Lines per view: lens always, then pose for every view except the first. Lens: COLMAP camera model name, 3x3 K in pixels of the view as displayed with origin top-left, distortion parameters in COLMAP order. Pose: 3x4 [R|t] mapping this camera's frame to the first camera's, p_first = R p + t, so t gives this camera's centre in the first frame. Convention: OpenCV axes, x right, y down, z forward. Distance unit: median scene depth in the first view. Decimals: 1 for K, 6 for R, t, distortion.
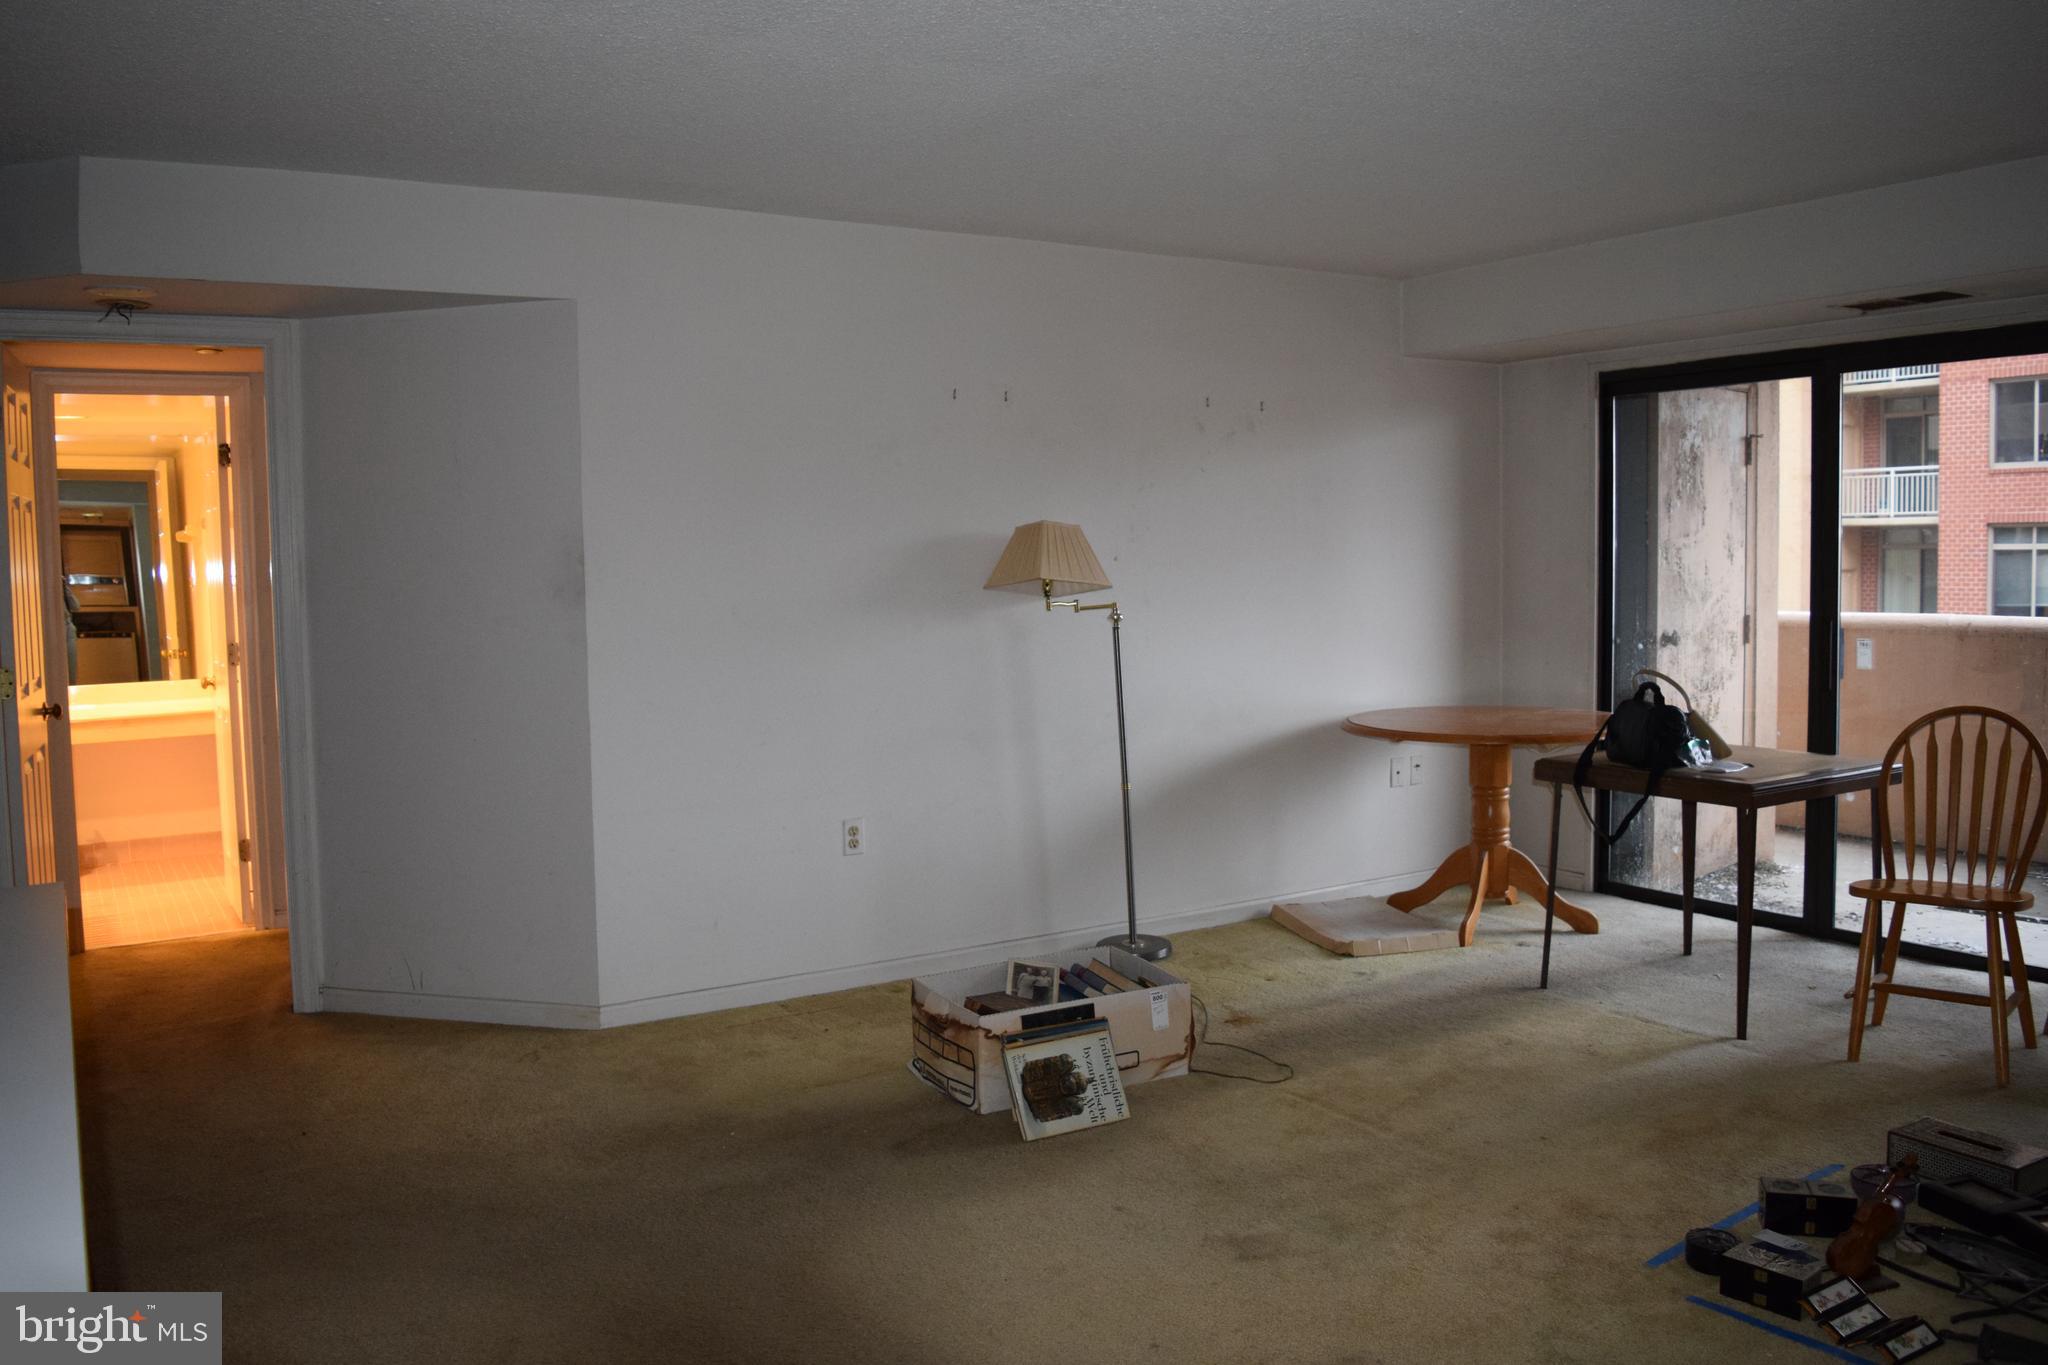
lens RADIAL K [[1632.2, 0, 1024.0], [0, 1632.2, 682.5], [0, 0, 1]] dist [-0.074395, -0.003451]
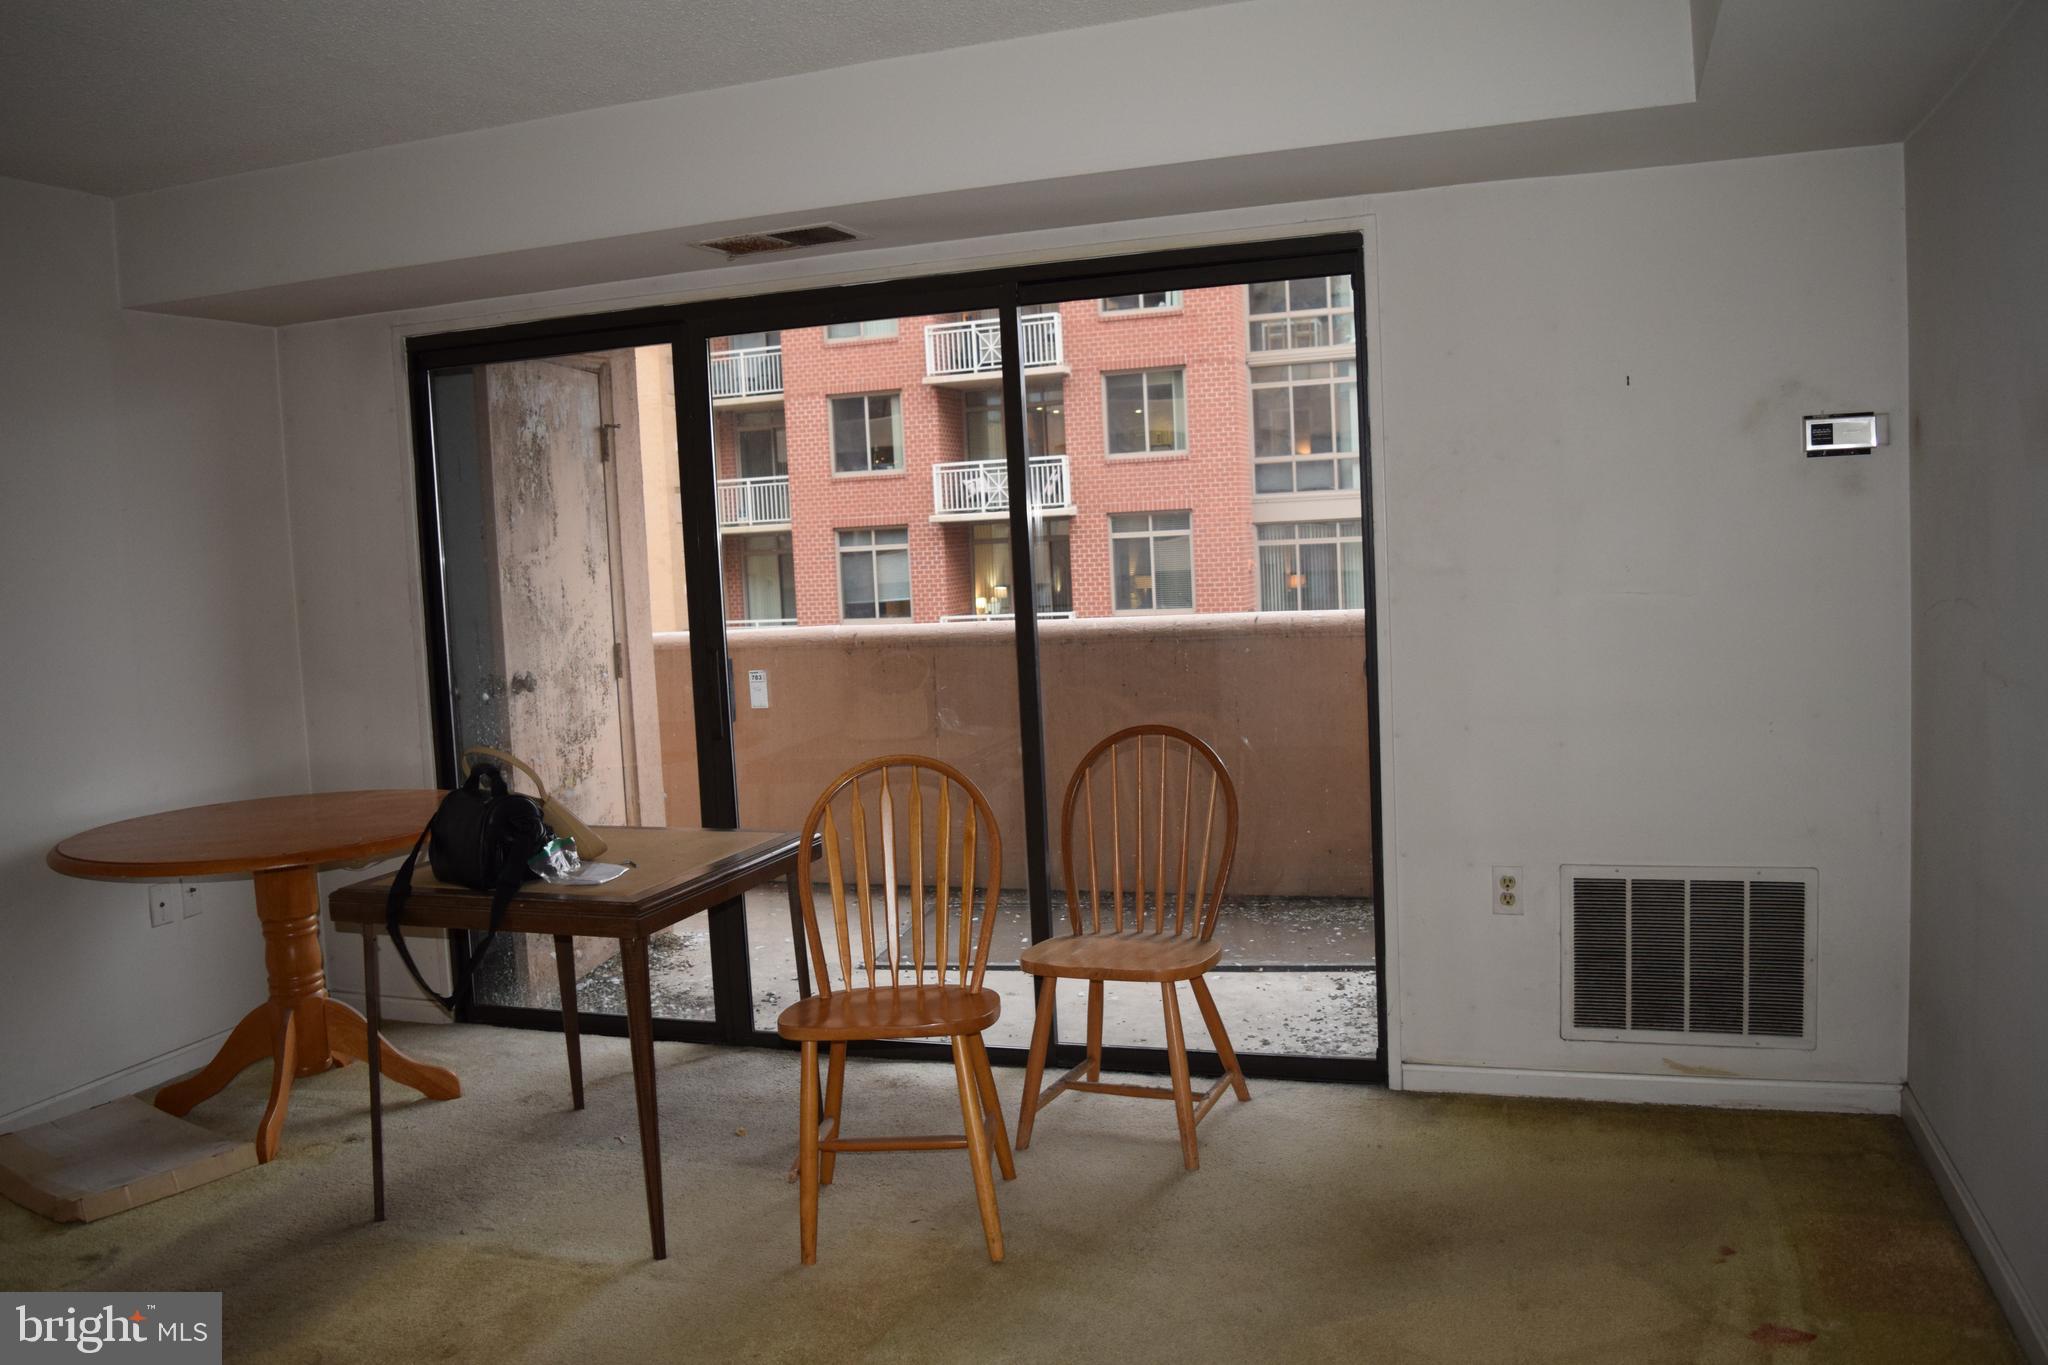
lens RADIAL K [[1593.1, 0, 1015.3], [0, 1593.1, 668.6], [0, 0, 1]] dist [-0.094549, 0.018044]
pose [[0.787406, -0.069834, 0.612466, 0.121400], [0.080172, 0.996725, 0.010576, -0.023041], [-0.611199, 0.040775, 0.790426, 0.252740]]
